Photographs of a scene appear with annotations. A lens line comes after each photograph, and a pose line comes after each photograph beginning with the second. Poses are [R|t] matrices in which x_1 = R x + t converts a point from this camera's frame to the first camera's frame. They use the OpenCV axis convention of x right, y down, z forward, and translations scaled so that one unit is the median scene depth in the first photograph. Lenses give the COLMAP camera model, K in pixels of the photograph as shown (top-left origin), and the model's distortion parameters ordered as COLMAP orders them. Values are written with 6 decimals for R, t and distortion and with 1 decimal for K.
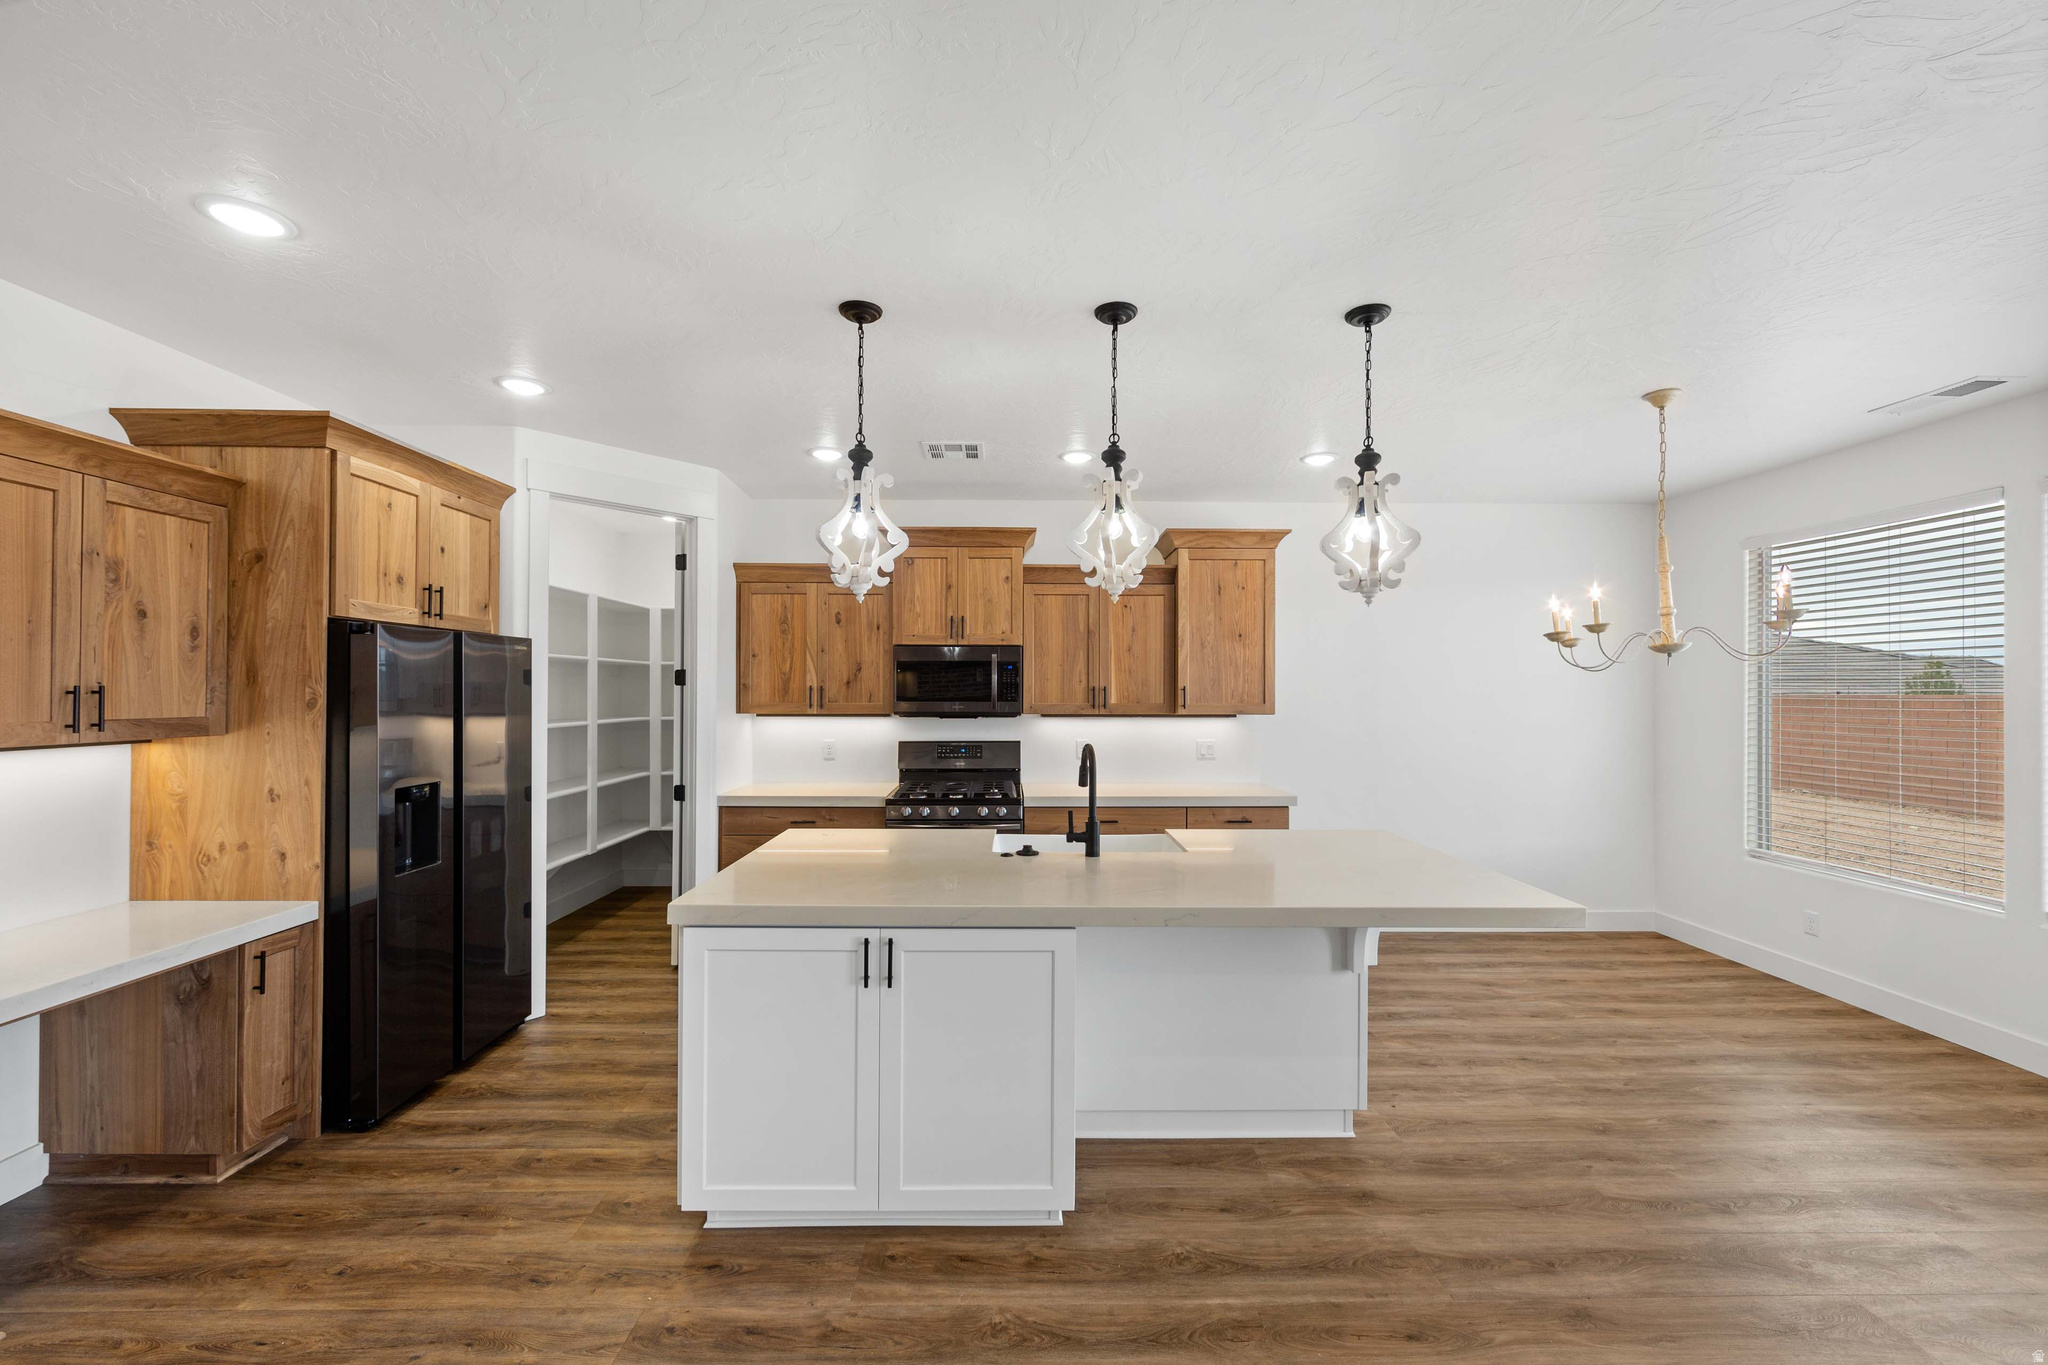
lens RADIAL K [[807.6, 0, 1014.6], [0, 807.6, 690.1], [0, 0, 1]] dist [-0.000808, -0.000844]
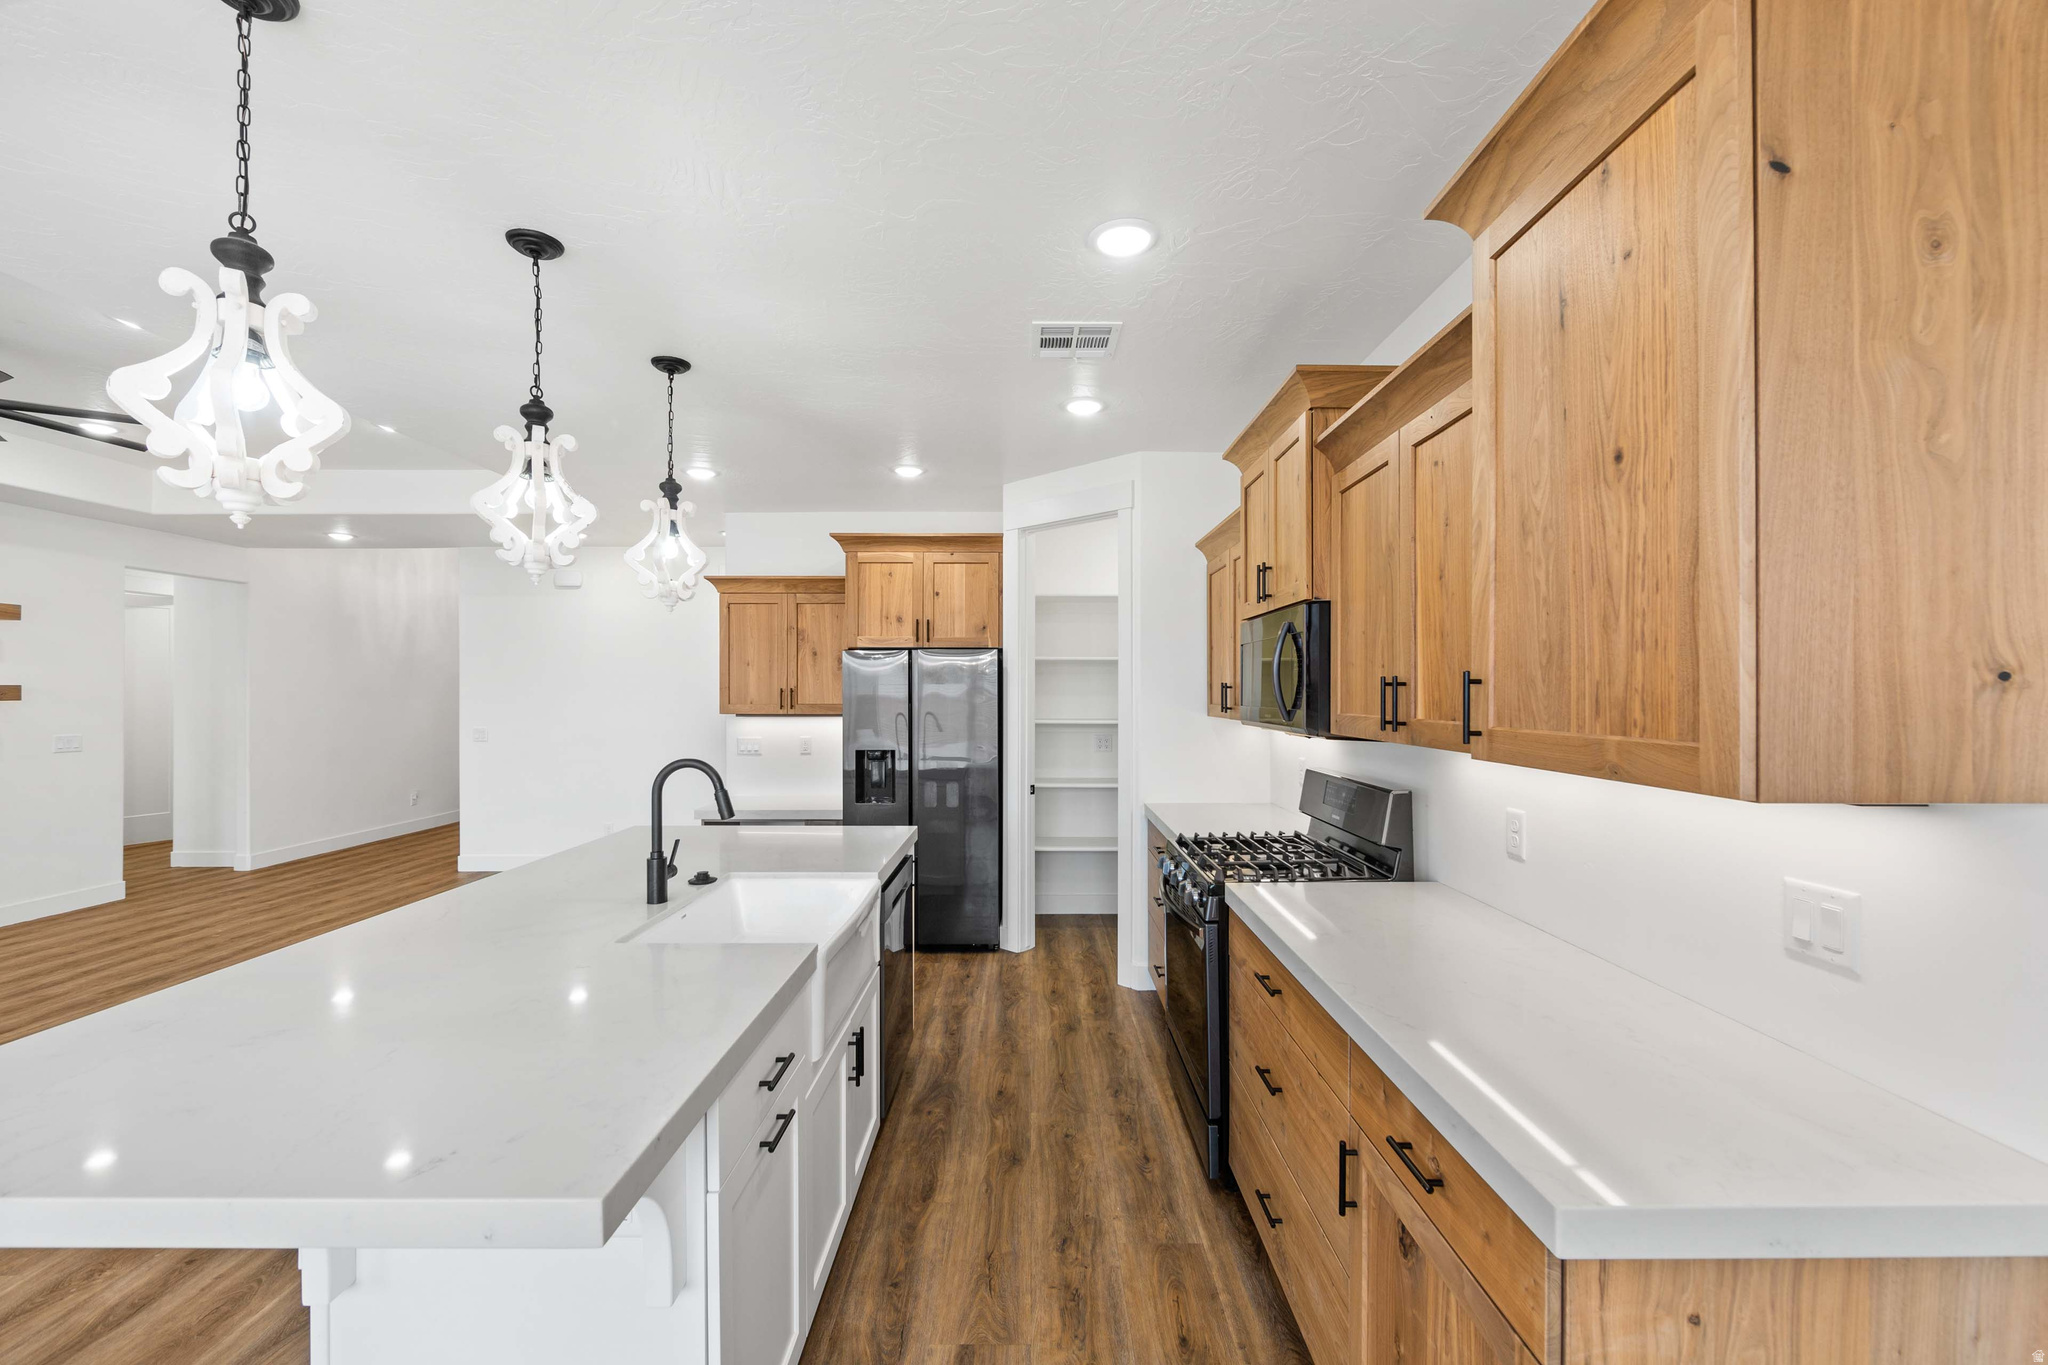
lens RADIAL K [[807.6, 0, 1035.6], [0, 807.6, 683.4], [0, 0, 1]] dist [-0.000808, -0.000844]
pose [[-0.009390, -0.012430, -0.999879, 0.724392], [-0.003139, 0.999918, -0.012401, 0.006237], [0.999951, 0.003023, -0.009428, 1.143569]]
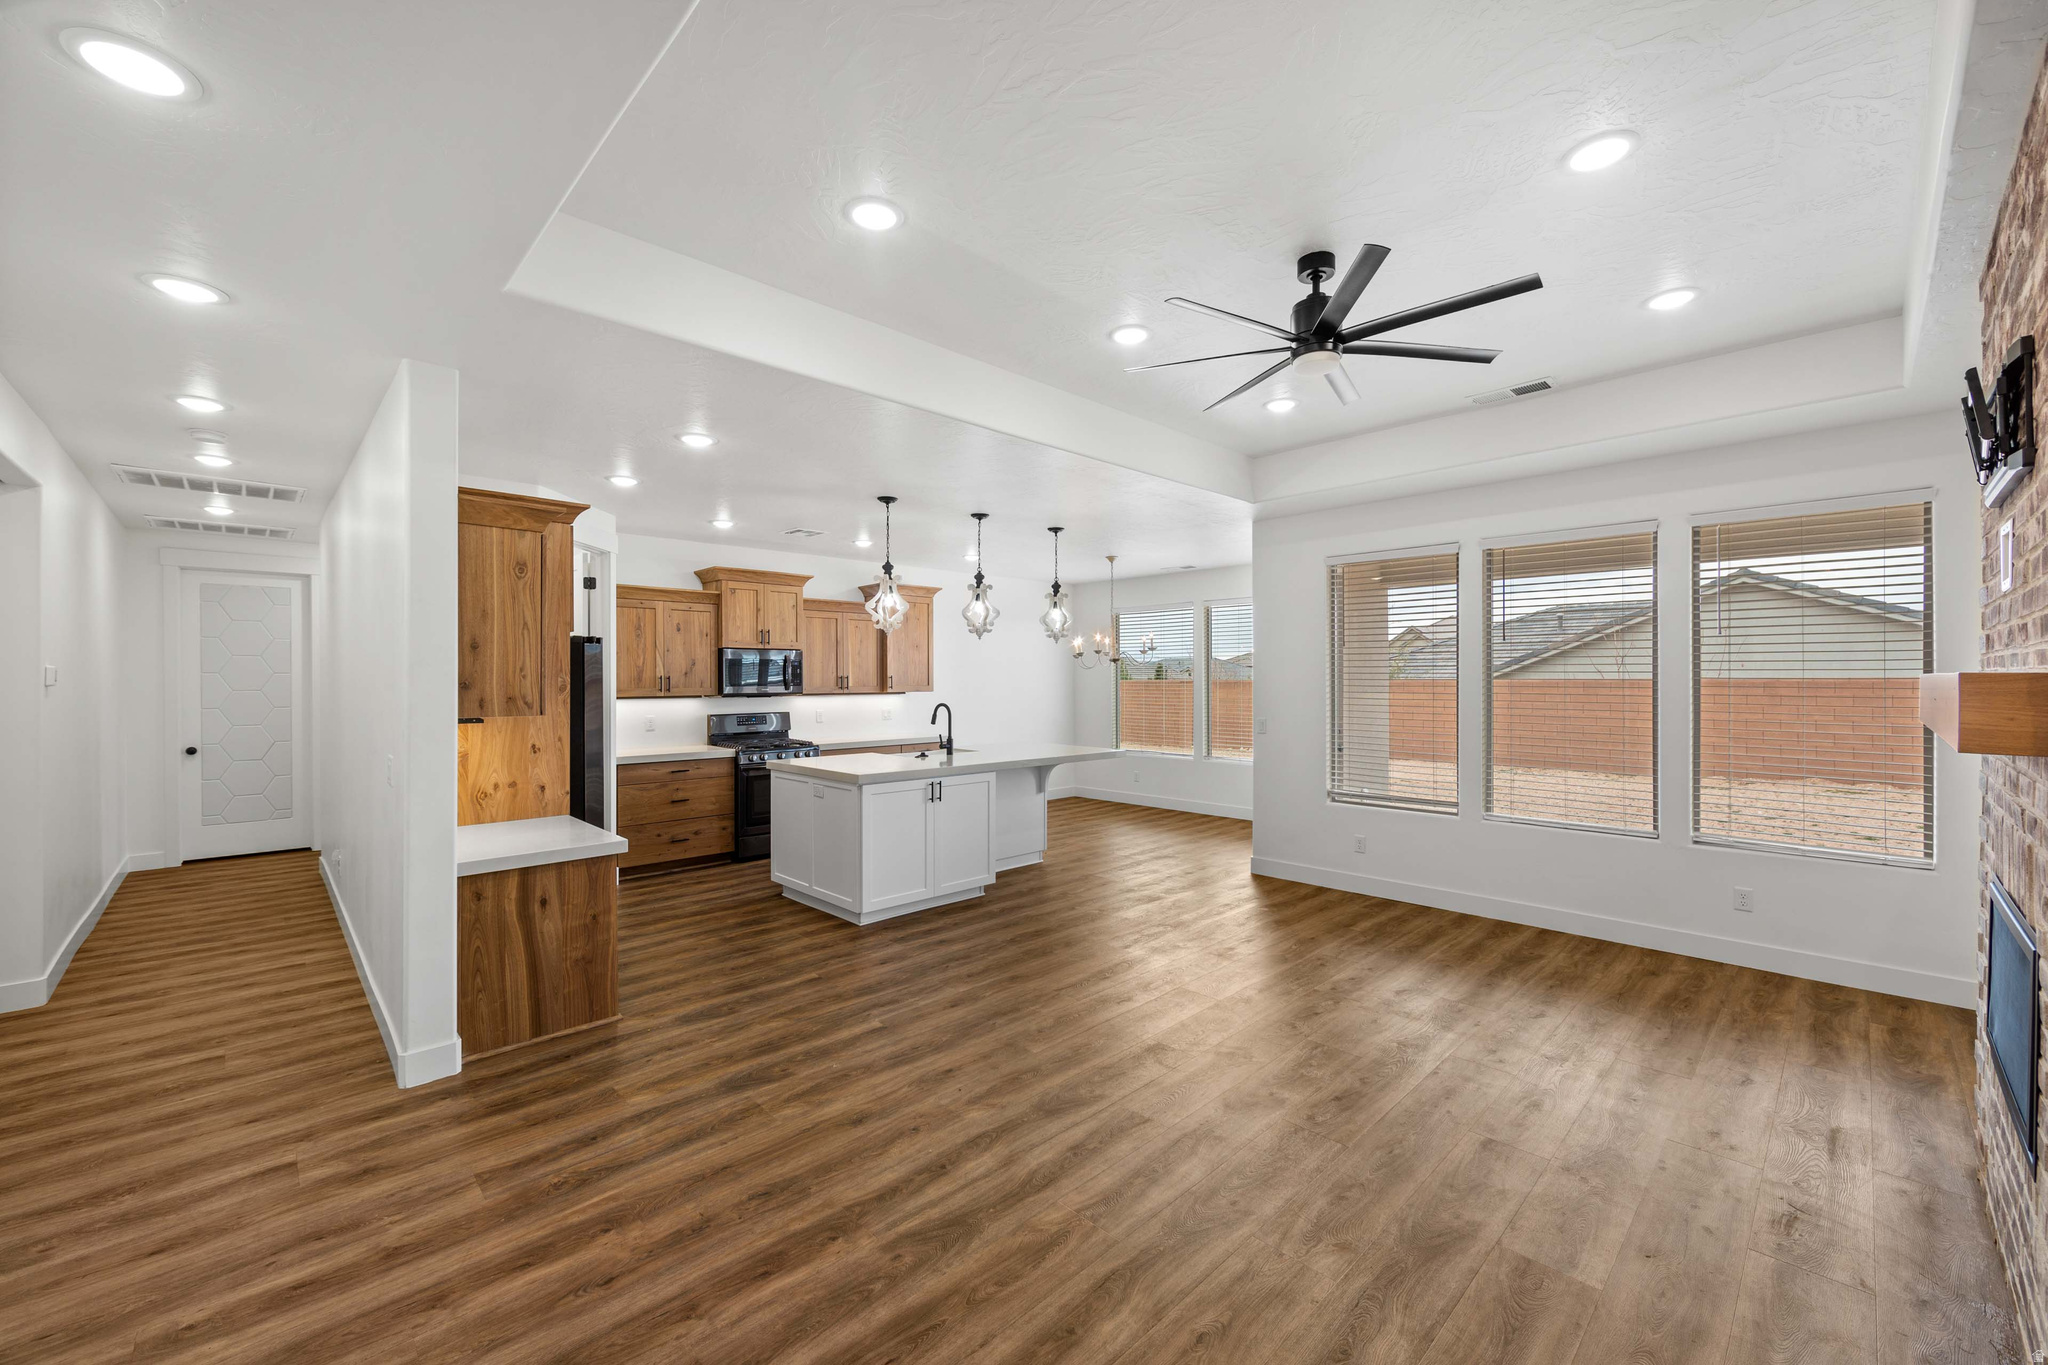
lens RADIAL K [[807.6, 0, 1022.2], [0, 807.6, 680.8], [0, 0, 1]] dist [-0.000808, -0.000844]
pose [[0.729582, -0.005480, 0.683871, -1.031639], [0.003753, 0.999985, 0.004008, -0.000088], [-0.683883, -0.000358, 0.729592, -0.589108]]
